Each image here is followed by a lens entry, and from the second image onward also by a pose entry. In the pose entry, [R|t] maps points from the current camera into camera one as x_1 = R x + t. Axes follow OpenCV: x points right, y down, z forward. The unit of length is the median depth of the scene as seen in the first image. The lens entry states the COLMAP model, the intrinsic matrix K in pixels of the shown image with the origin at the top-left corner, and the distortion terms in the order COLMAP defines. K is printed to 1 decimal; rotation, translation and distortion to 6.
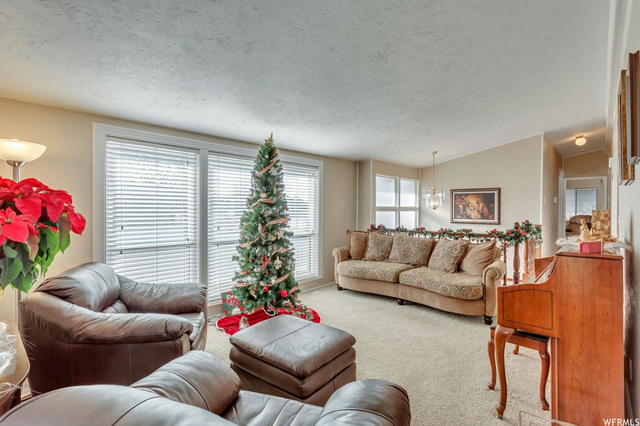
lens RADIAL K [[310.2, 0, 320.3], [0, 310.2, 209.8], [0, 0, 1]] dist [-0.002174, 0.000186]
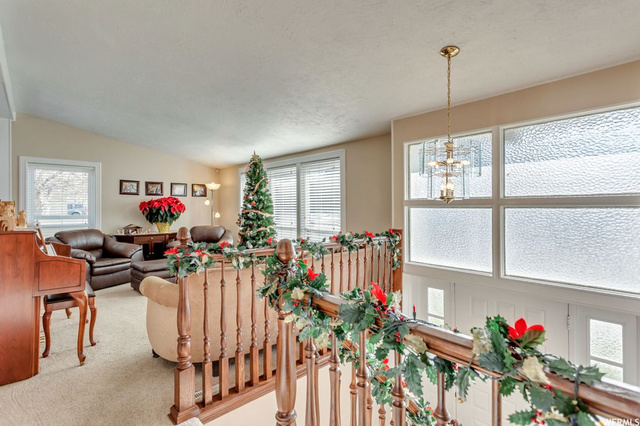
lens RADIAL K [[310.2, 0, 319.5], [0, 310.2, 209.6], [0, 0, 1]] dist [-0.002174, 0.000186]
pose [[-0.064339, 0.005583, -0.997912, 0.834188], [-0.005676, 0.999966, 0.005961, 0.007022], [0.997912, 0.006048, -0.064305, 0.956022]]
